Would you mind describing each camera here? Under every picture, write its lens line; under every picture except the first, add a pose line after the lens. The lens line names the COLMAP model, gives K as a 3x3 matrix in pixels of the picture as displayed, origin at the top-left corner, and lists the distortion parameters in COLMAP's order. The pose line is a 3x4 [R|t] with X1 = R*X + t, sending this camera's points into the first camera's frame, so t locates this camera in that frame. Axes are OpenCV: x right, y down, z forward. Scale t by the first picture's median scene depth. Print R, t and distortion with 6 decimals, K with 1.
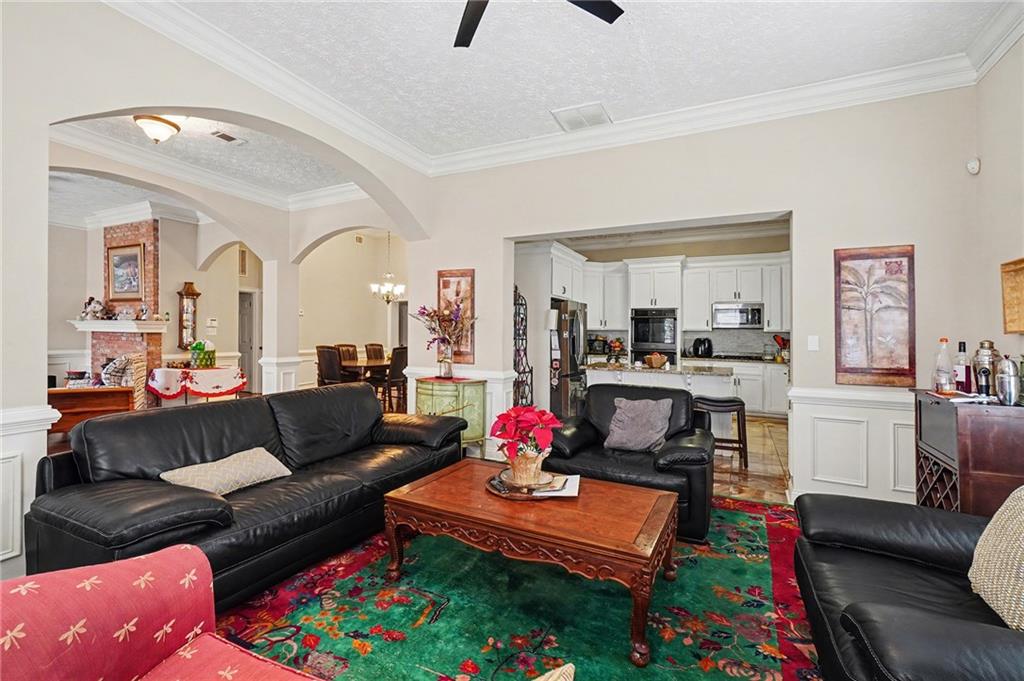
lens RADIAL K [[448.2, 0, 510.0], [0, 448.2, 330.1], [0, 0, 1]] dist [0.011367, 0.000280]
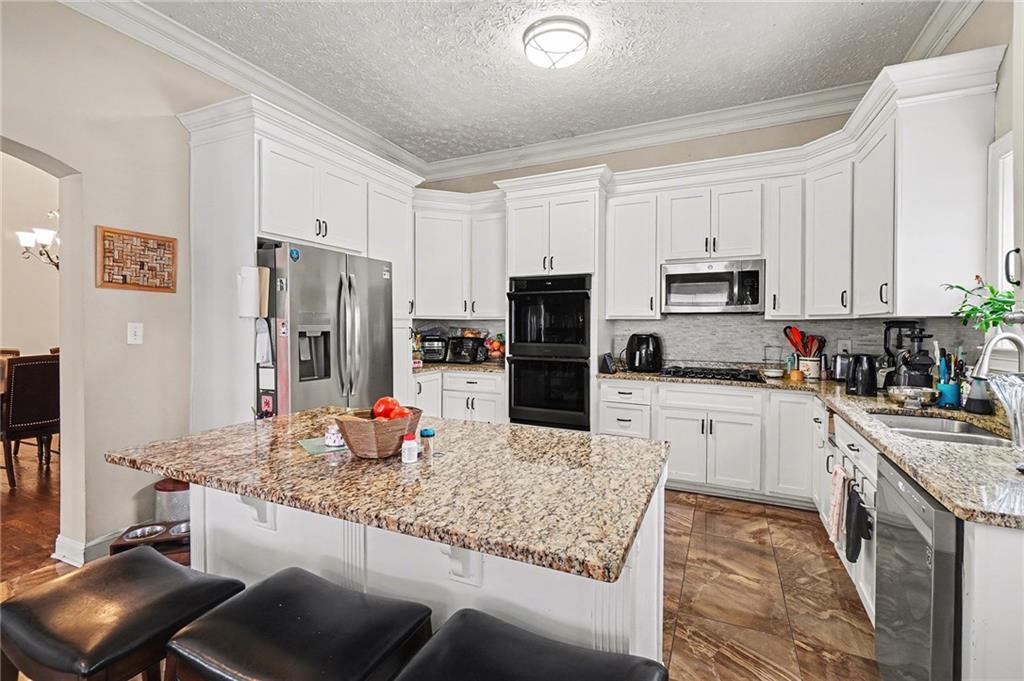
lens RADIAL K [[448.2, 0, 512.4], [0, 448.2, 339.4], [0, 0, 1]] dist [0.011367, 0.000280]
pose [[0.999638, -0.008297, 0.025602, 0.269352], [0.007325, 0.999257, 0.037841, 0.004164], [-0.025897, -0.037640, 0.998956, 0.500417]]
